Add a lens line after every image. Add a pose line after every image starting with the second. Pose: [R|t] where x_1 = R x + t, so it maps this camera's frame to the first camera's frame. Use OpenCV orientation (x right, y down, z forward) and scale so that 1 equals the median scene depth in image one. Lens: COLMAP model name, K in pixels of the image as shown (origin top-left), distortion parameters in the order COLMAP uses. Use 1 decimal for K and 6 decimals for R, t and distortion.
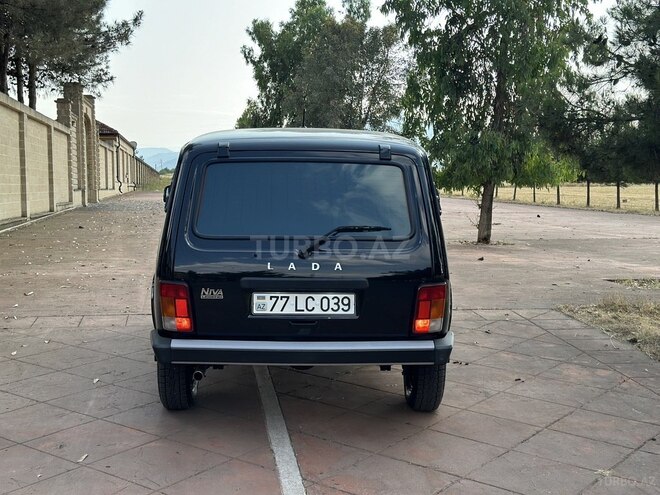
lens RADIAL K [[886.5, 0, 328.4], [0, 886.5, 304.5], [0, 0, 1]] dist [0.097401, -0.139078]
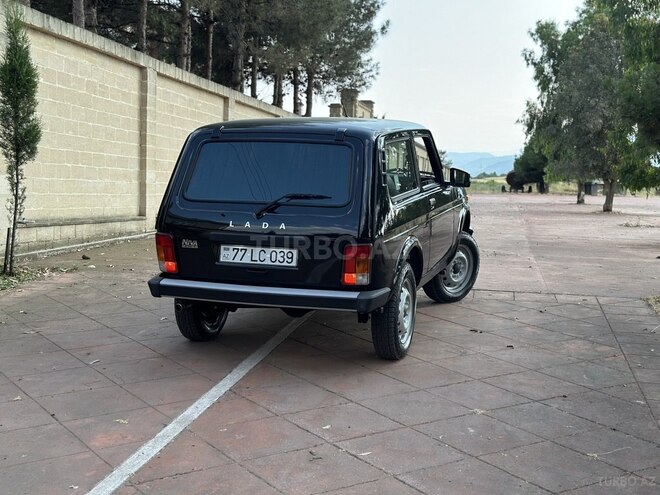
lens RADIAL K [[886.5, 0, 328.4], [0, 886.5, 304.5], [0, 0, 1]] dist [0.097401, -0.139078]
pose [[0.937071, 0.063492, -0.343317, 0.493357], [-0.065199, 0.997851, 0.006581, 0.052682], [0.342997, 0.016217, 0.939197, -0.133277]]
